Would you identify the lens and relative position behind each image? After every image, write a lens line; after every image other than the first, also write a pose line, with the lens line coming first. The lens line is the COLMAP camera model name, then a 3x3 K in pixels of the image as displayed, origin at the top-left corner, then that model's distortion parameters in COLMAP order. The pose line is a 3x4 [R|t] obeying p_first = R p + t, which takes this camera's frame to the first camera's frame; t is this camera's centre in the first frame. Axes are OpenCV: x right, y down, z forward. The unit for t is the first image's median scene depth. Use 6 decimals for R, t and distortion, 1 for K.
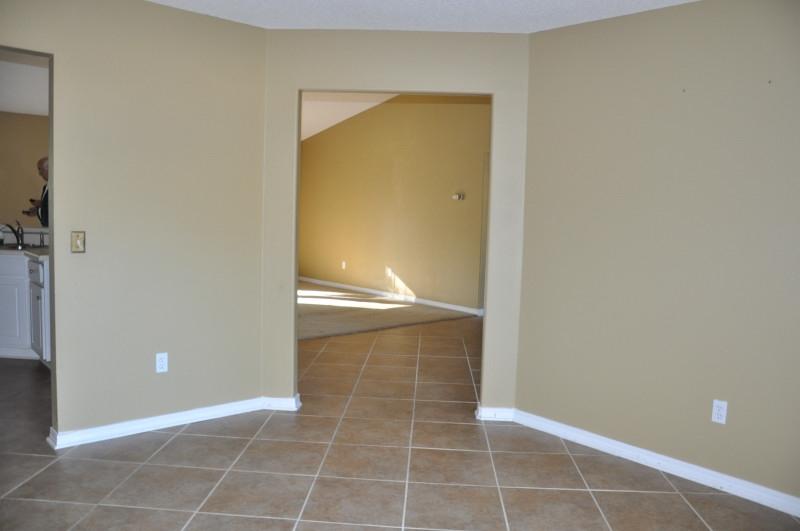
lens RADIAL K [[622.1, 0, 400.0], [0, 622.1, 265.5], [0, 0, 1]] dist [-0.163503, 0.123580]
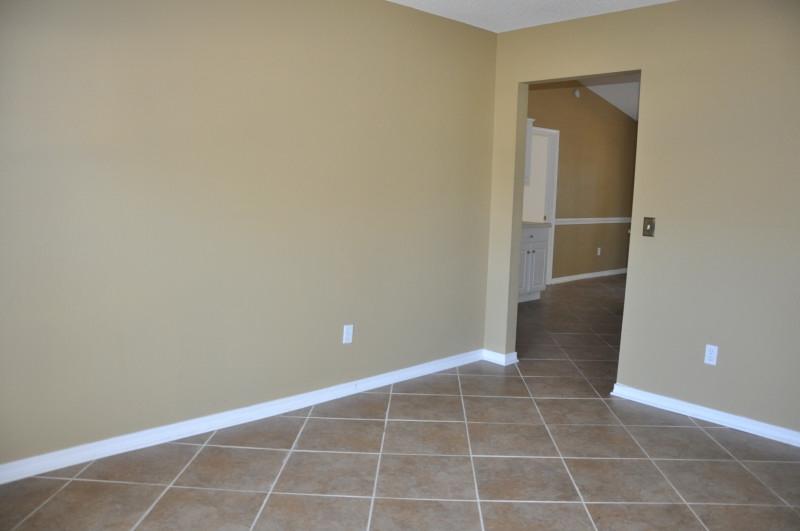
lens RADIAL K [[622.1, 0, 400.0], [0, 622.1, 265.5], [0, 0, 1]] dist [-0.163503, 0.123580]
pose [[0.048436, 0.118897, -0.991725, 0.669806], [-0.114870, 0.986965, 0.112716, -0.048107], [0.992199, 0.108460, 0.061462, 0.499223]]
